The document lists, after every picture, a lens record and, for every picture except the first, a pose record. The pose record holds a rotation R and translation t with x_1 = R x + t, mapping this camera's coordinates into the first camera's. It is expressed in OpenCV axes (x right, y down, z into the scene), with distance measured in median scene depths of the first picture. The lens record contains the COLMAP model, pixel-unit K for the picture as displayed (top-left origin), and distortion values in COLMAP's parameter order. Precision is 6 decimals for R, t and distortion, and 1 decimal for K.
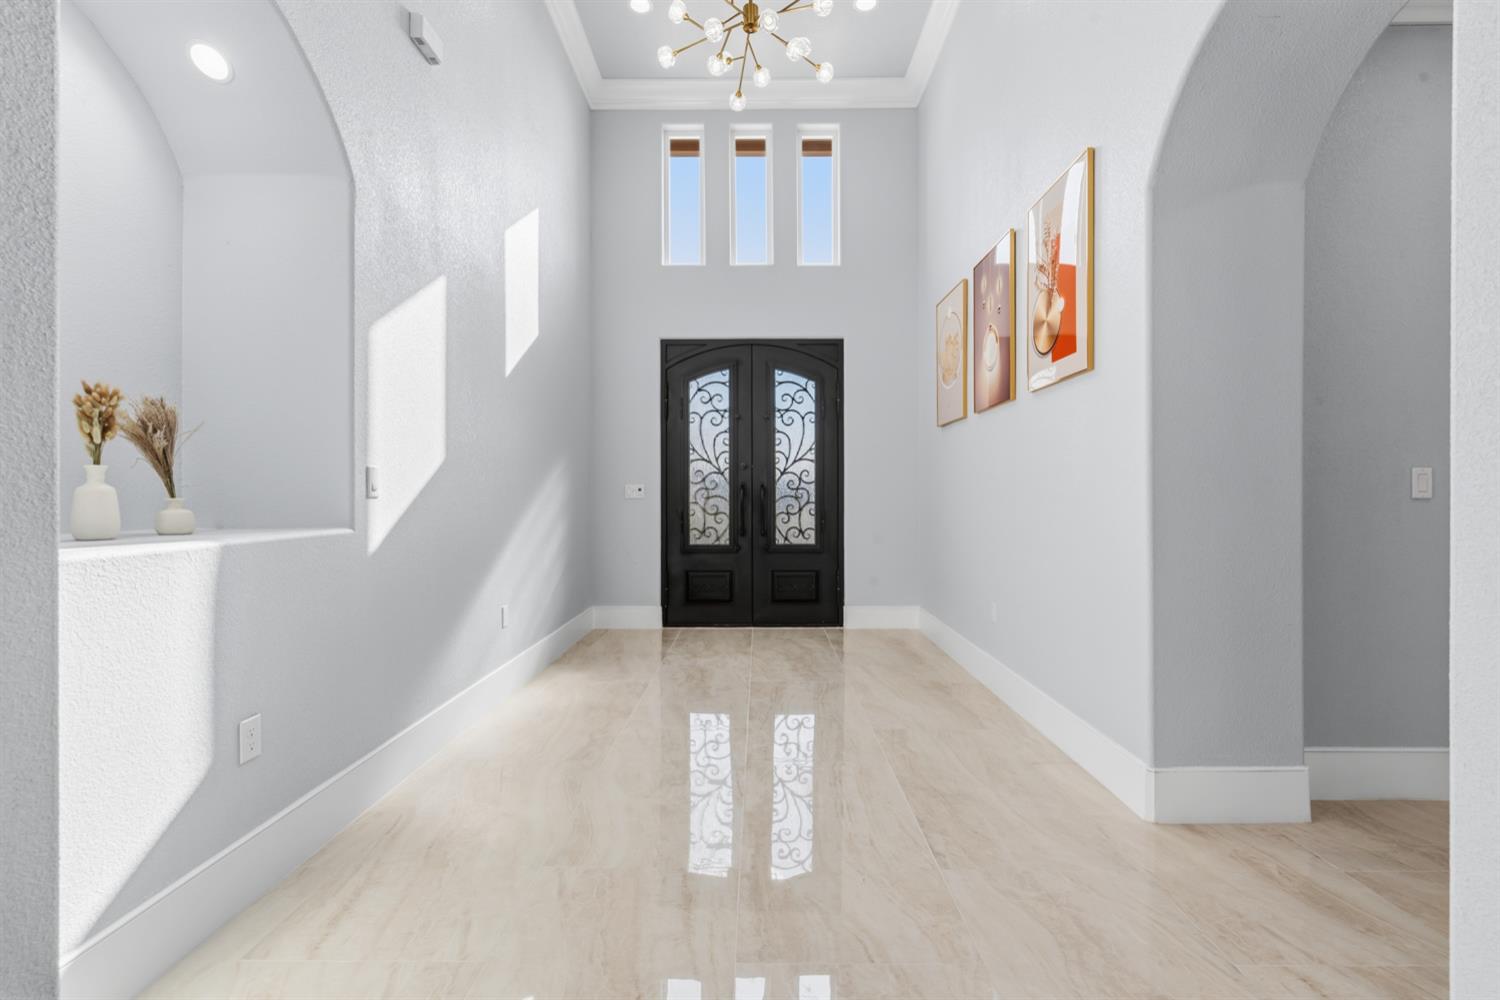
lens RADIAL K [[658.1, 0, 752.5], [0, 658.1, 492.5], [0, 0, 1]] dist [-0.000212, -0.000960]
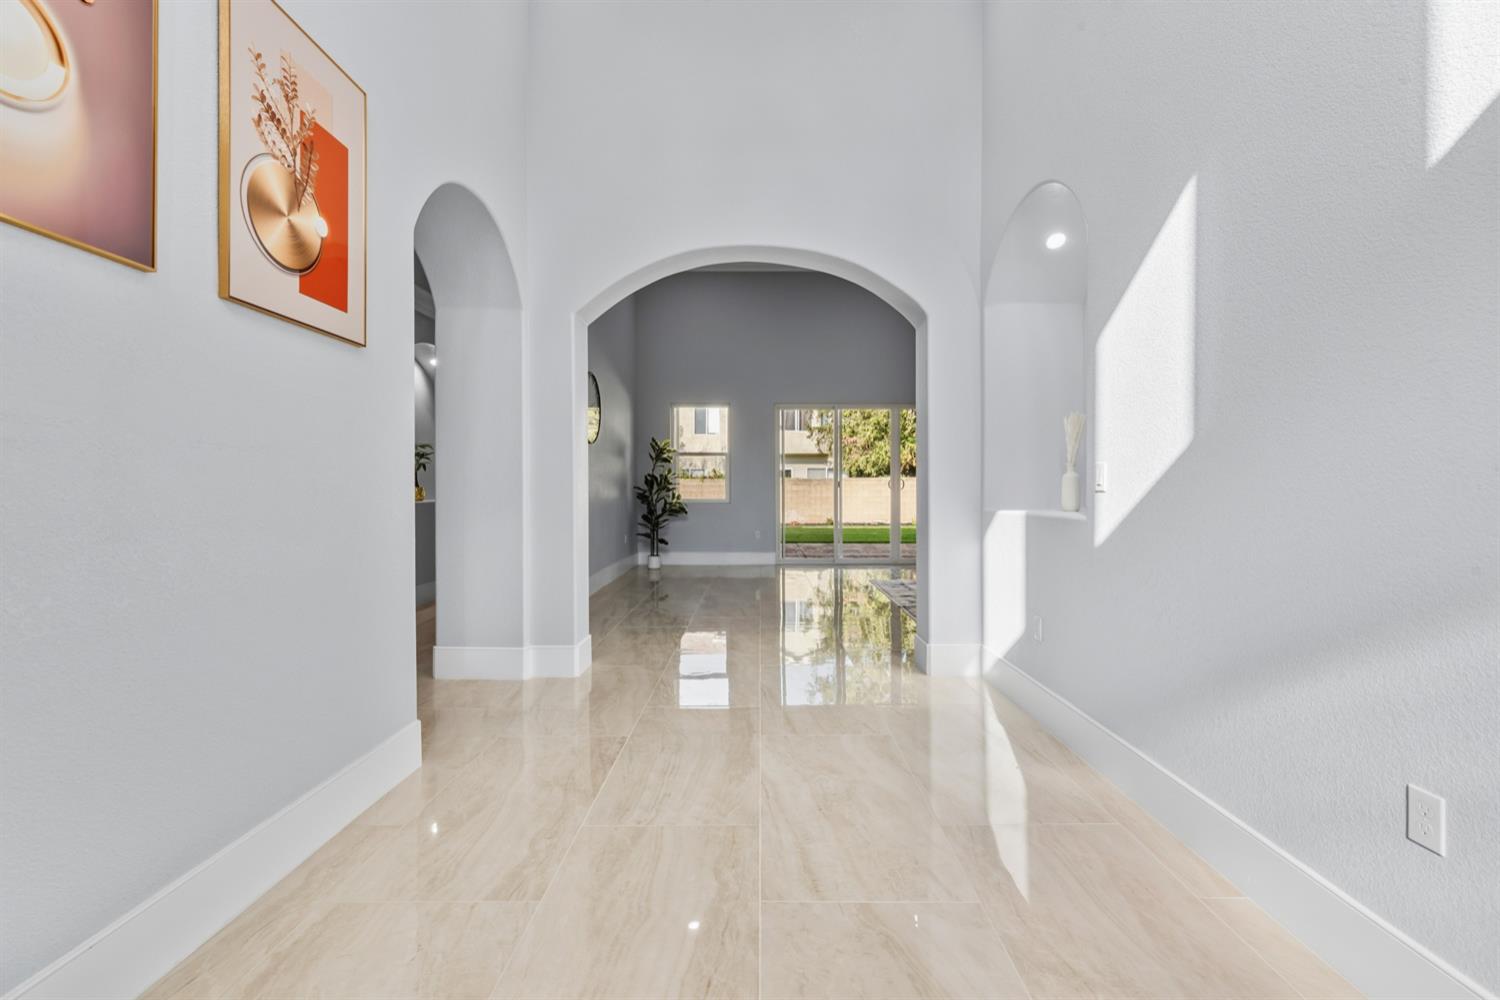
lens RADIAL K [[658.1, 0, 750.2], [0, 658.1, 494.7], [0, 0, 1]] dist [-0.000212, -0.000960]
pose [[-0.999993, 0.002141, 0.003158, -0.001295], [0.002161, 0.999978, 0.006347, 0.004313], [-0.003144, 0.006354, -0.999975, 1.901408]]
